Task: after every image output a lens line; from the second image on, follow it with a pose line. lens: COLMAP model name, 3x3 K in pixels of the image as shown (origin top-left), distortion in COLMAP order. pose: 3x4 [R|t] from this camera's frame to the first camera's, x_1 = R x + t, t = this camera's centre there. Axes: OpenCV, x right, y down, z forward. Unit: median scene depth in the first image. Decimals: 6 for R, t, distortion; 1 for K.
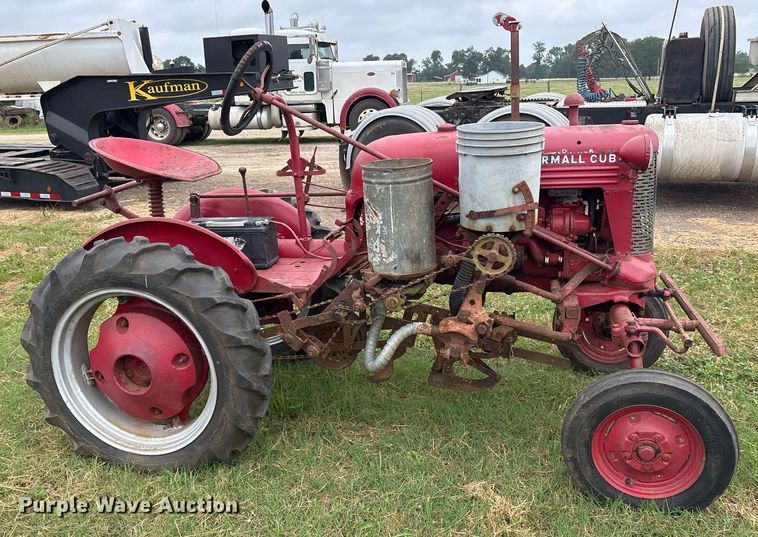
lens RADIAL K [[732.8, 0, 379.0], [0, 732.8, 268.5], [0, 0, 1]] dist [0.073014, -0.093643]
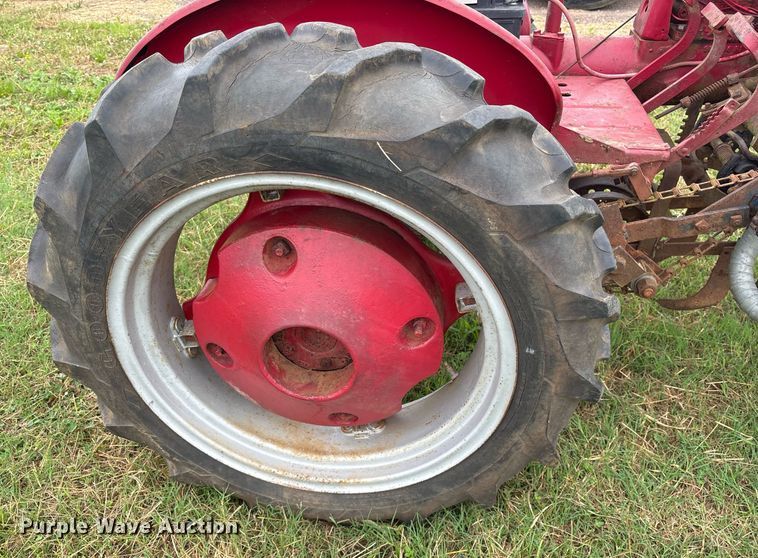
lens RADIAL K [[616.0, 0, 367.6], [0, 616.0, 282.3], [0, 0, 1]] dist [0.000164, -0.000004]
pose [[0.995385, -0.024290, 0.092833, -0.322827], [-0.007520, 0.944711, 0.327819, -0.022025], [-0.095663, -0.327004, 0.940168, 0.651868]]
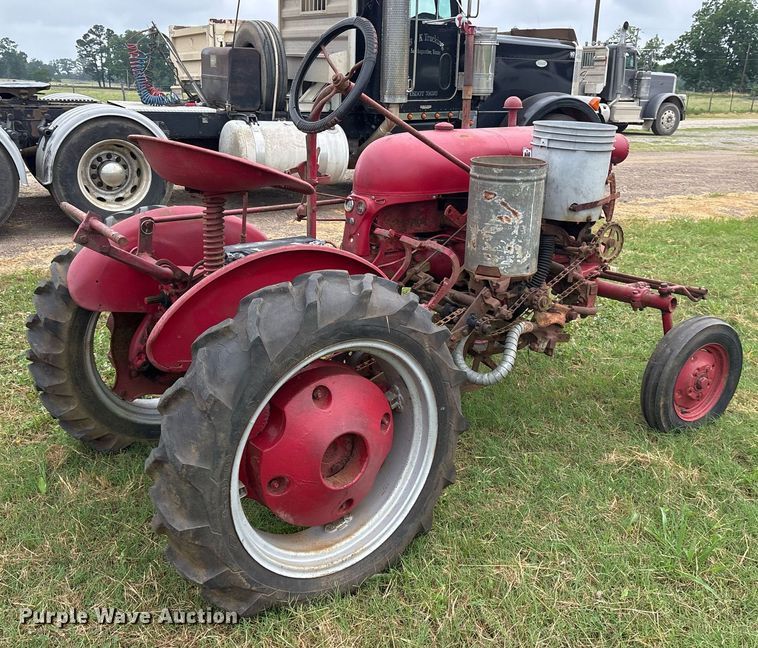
lens RADIAL K [[783.8, 0, 379.6], [0, 783.8, 266.2], [0, 0, 1]] dist [0.068463, -0.004605]
pose [[0.647129, -0.123529, 0.752306, -0.847756], [0.144931, 0.988724, 0.037681, -0.067022], [-0.748478, 0.084648, 0.657735, 0.439020]]
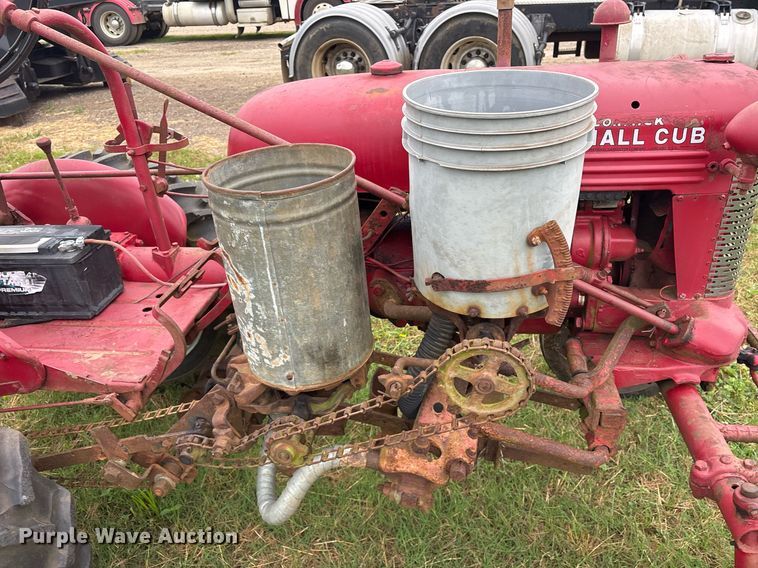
lens RADIAL K [[597.5, 0, 393.6], [0, 597.5, 268.2], [0, 0, 1]] dist [0.030515, -0.010638]
pose [[0.996744, -0.040655, 0.069632, 0.065352], [0.025481, 0.978146, 0.206351, -0.150864], [-0.076500, -0.203905, 0.975997, 0.576110]]
